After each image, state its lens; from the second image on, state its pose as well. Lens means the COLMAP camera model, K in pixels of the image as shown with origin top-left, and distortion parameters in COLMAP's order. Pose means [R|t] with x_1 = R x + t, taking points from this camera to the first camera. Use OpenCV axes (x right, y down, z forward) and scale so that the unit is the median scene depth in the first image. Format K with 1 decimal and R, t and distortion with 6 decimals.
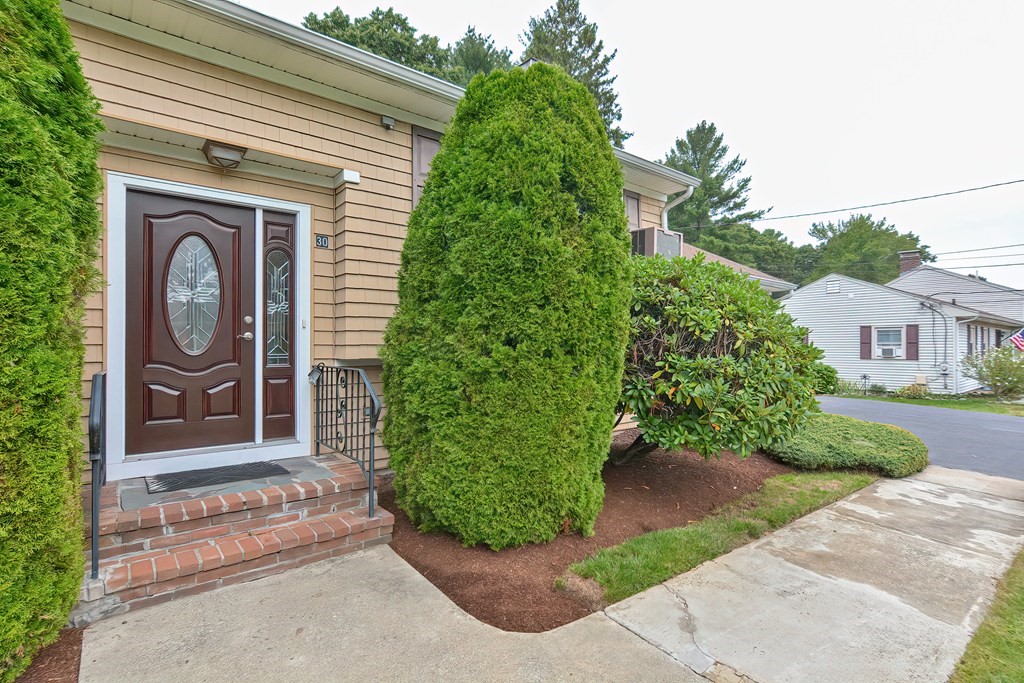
lens RADIAL K [[502.2, 0, 520.1], [0, 502.2, 344.3], [0, 0, 1]] dist [-0.003158, 0.000321]
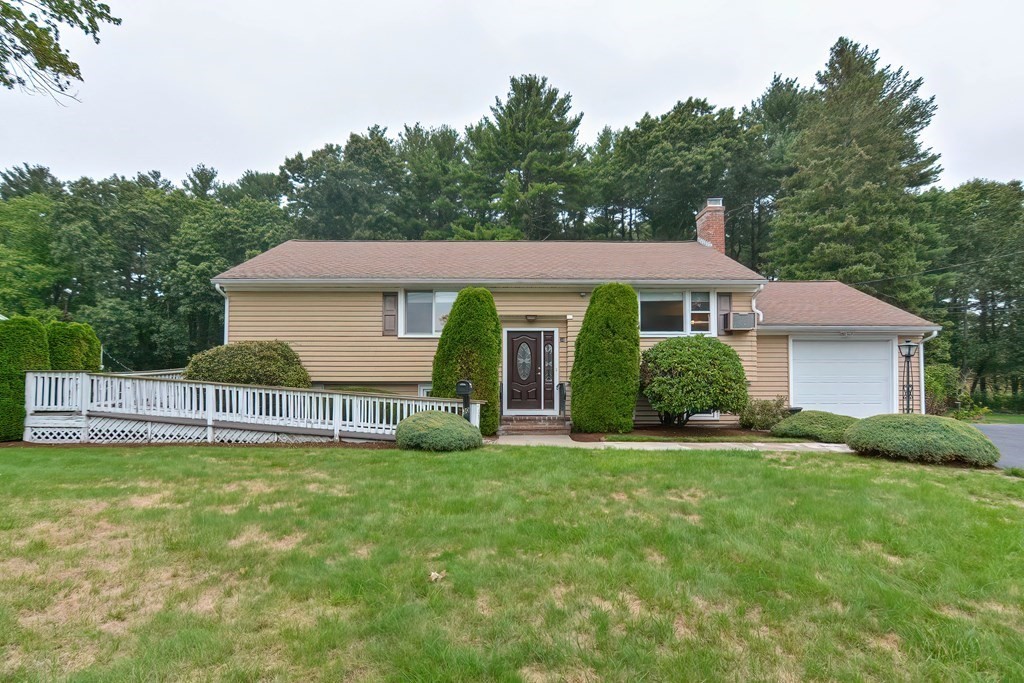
lens RADIAL K [[525.3, 0, 511.7], [0, 525.3, 357.1], [0, 0, 1]] dist [-0.023477, -0.000026]
pose [[0.780805, -0.041080, -0.623423, 1.364529], [0.002556, 0.998038, -0.062564, 0.084390], [0.624769, 0.047257, 0.779378, -1.646643]]
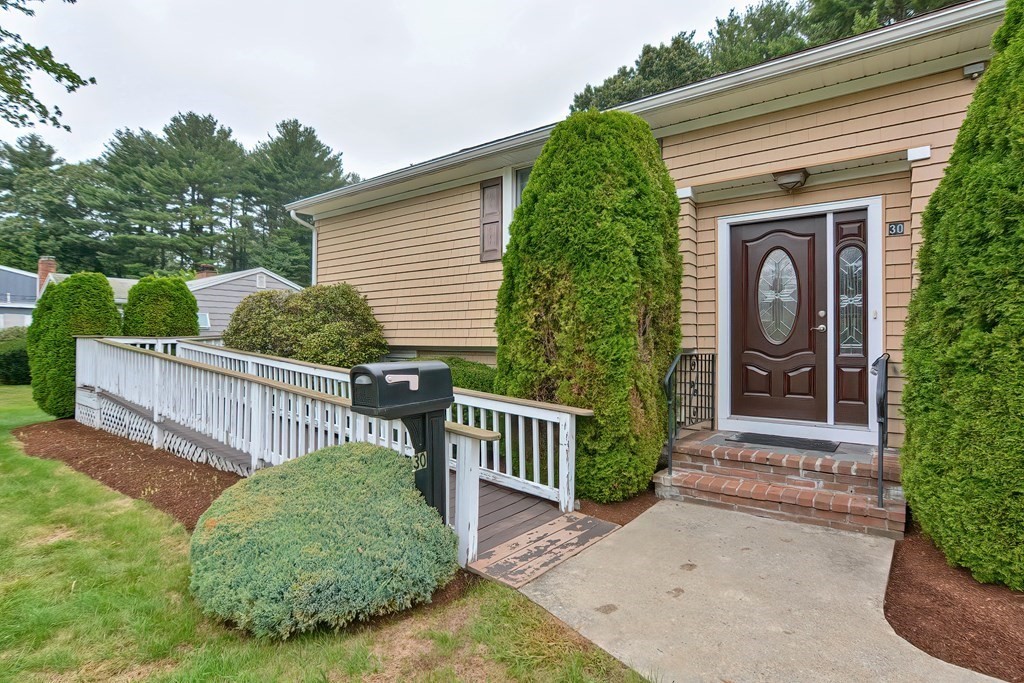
lens RADIAL K [[518.6, 0, 508.9], [0, 518.6, 335.3], [0, 0, 1]] dist [-0.003031, 0.000993]
pose [[0.244950, -0.010746, -0.969476, 0.439530], [0.003177, 0.999942, -0.010281, 0.010392], [0.969530, -0.000562, 0.244970, 0.032007]]
